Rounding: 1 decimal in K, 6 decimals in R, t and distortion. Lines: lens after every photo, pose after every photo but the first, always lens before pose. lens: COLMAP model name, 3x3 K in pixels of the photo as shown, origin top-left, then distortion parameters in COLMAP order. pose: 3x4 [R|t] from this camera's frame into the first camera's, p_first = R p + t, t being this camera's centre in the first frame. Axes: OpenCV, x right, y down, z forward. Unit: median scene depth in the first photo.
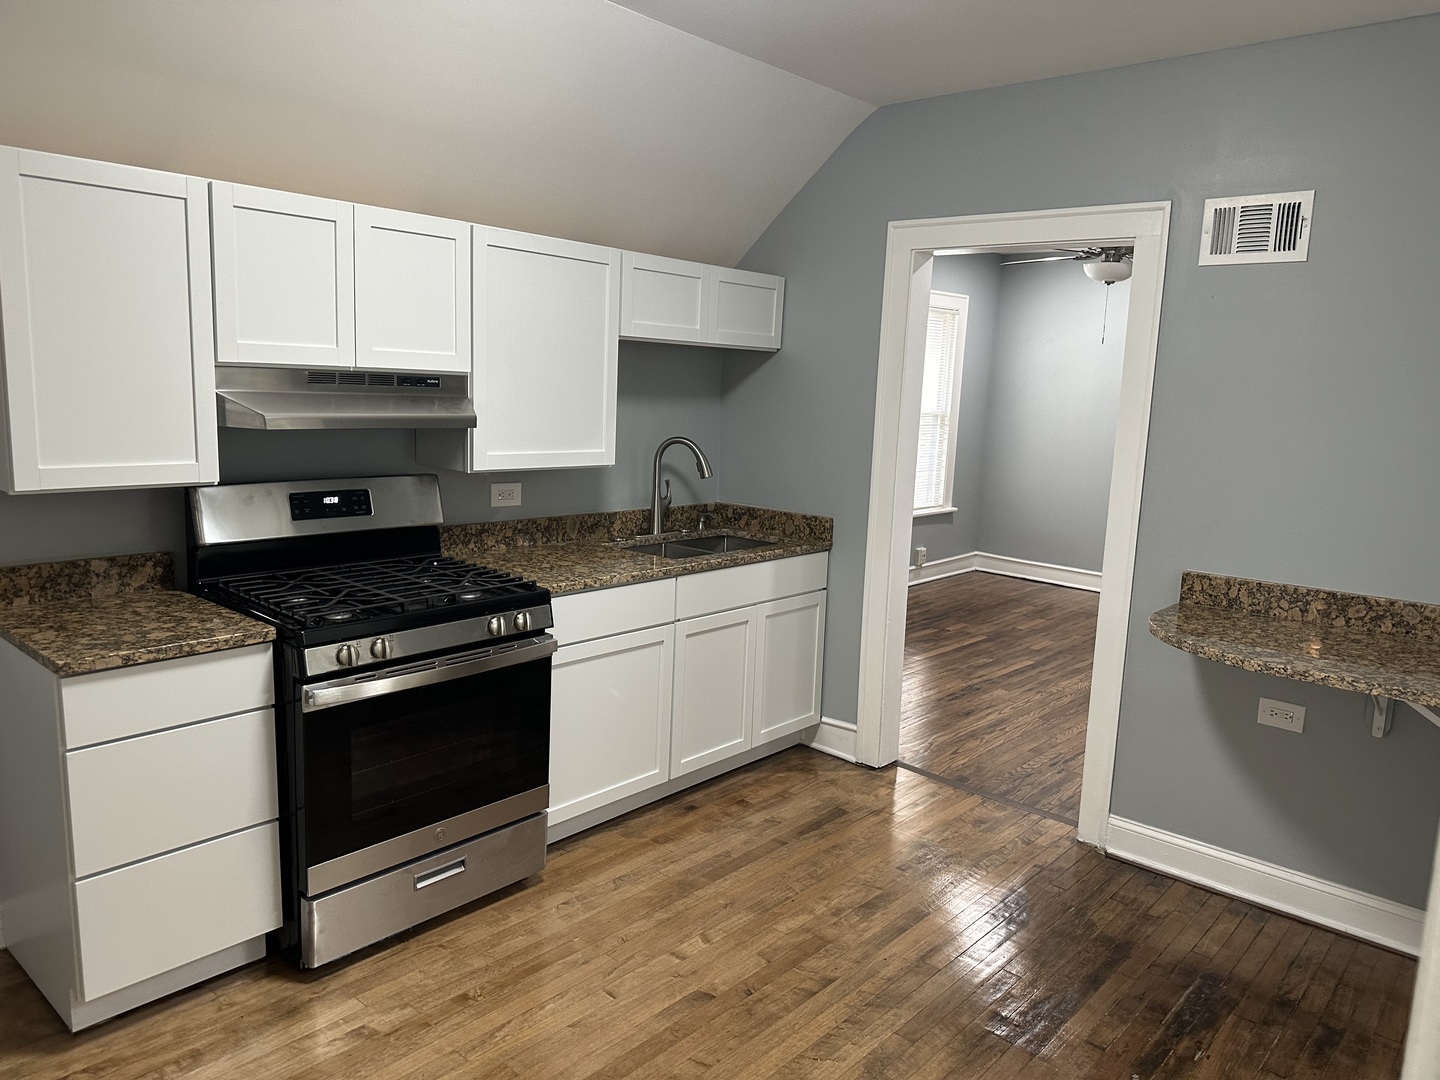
lens RADIAL K [[1024.7, 0, 719.3], [0, 1024.7, 540.3], [0, 0, 1]] dist [0.004827, 0.000501]
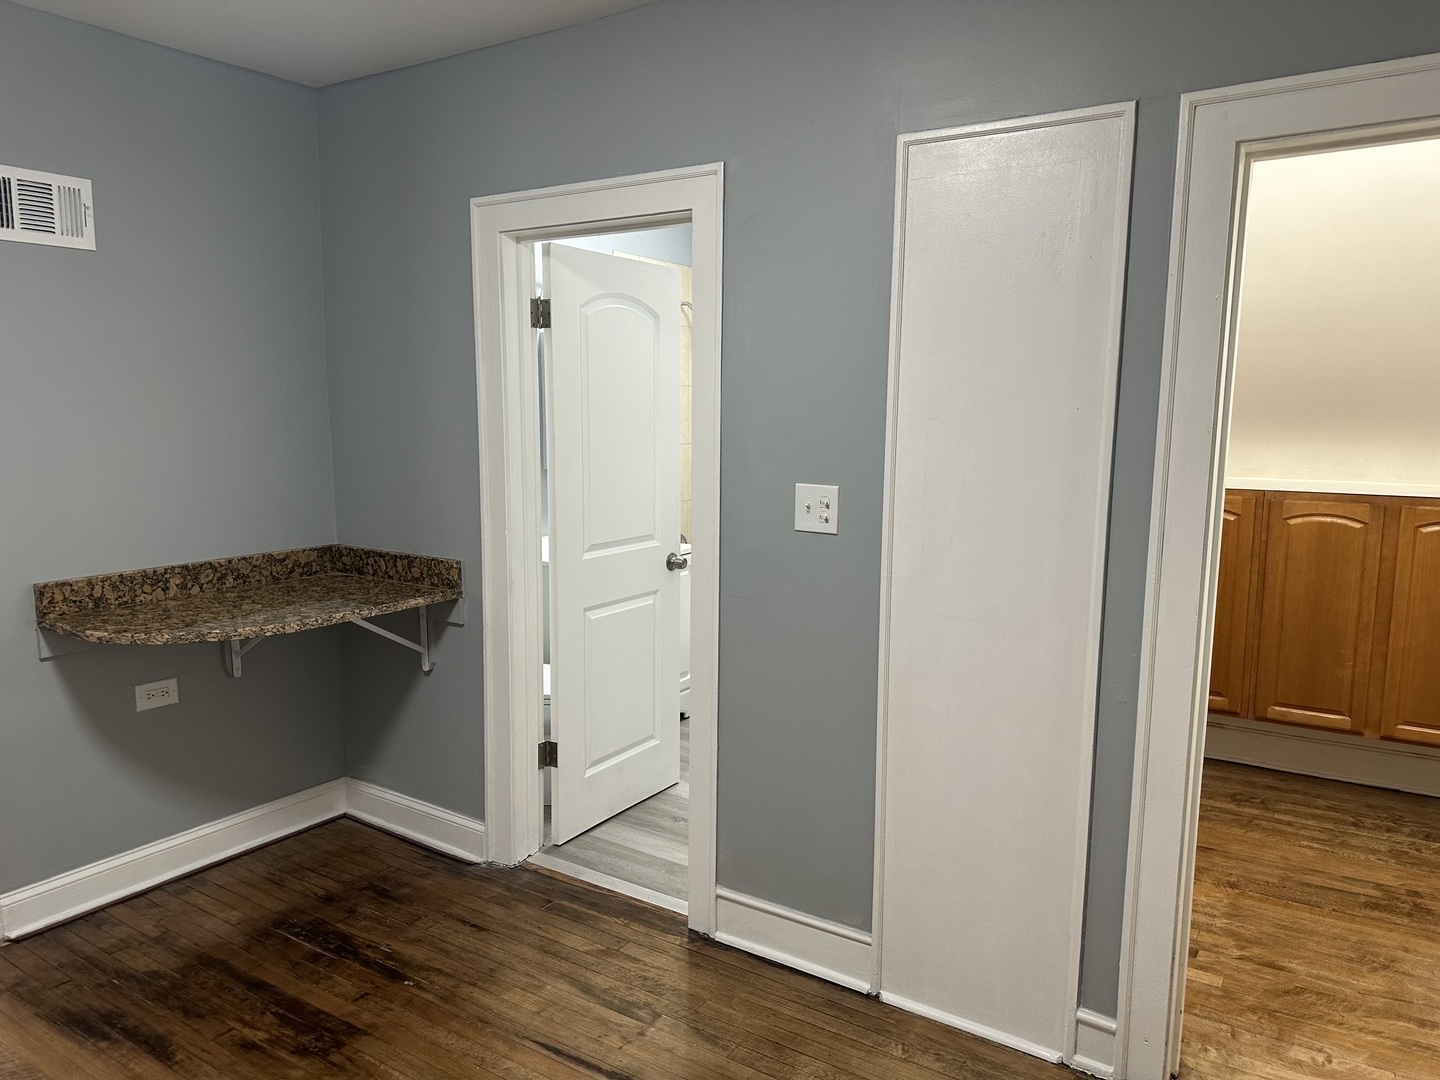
lens RADIAL K [[1024.7, 0, 723.8], [0, 1024.7, 540.0], [0, 0, 1]] dist [0.004827, 0.000501]
pose [[-0.147256, -0.170963, 0.974211, -0.532065], [0.138599, 0.971664, 0.191466, -0.102518], [-0.979340, 0.163219, -0.119388, 0.554059]]
